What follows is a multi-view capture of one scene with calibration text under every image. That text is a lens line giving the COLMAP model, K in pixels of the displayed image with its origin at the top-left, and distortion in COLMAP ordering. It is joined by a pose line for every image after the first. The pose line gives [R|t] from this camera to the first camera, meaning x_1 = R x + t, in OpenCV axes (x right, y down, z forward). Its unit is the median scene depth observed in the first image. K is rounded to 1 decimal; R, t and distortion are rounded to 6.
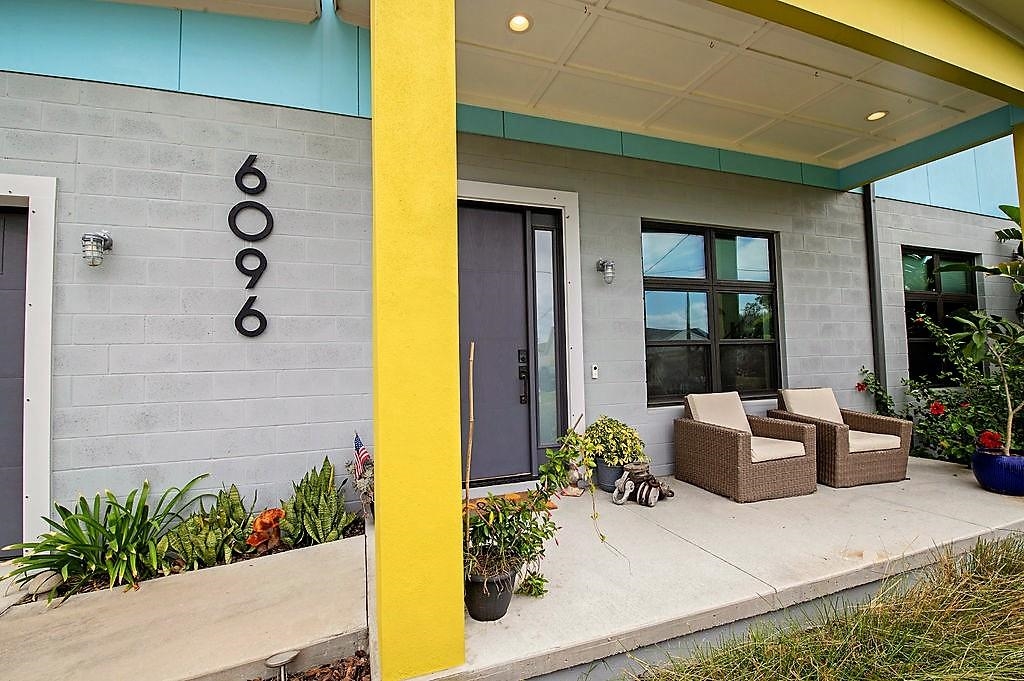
lens RADIAL K [[442.1, 0, 512.3], [0, 442.1, 337.5], [0, 0, 1]] dist [-0.000503, -0.010313]
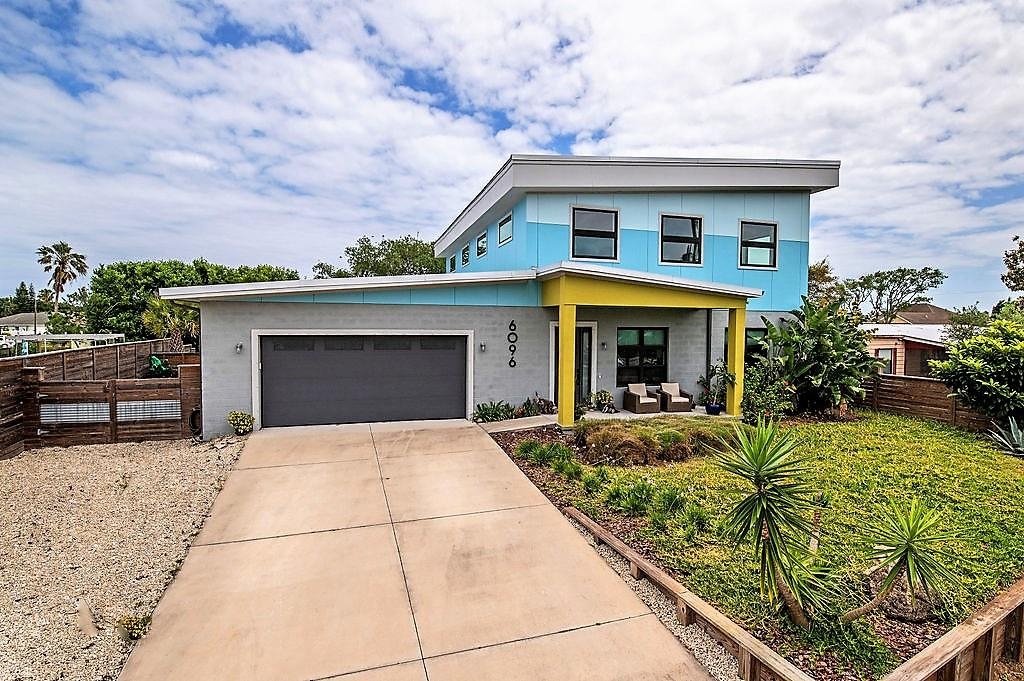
lens RADIAL K [[442.1, 0, 512.3], [0, 442.1, 337.5], [0, 0, 1]] dist [-0.000503, -0.010313]
pose [[0.997806, 0.030728, -0.058645, -0.325619], [-0.026265, 0.996807, 0.075412, -0.508860], [0.060775, -0.073706, 0.995426, -2.664463]]
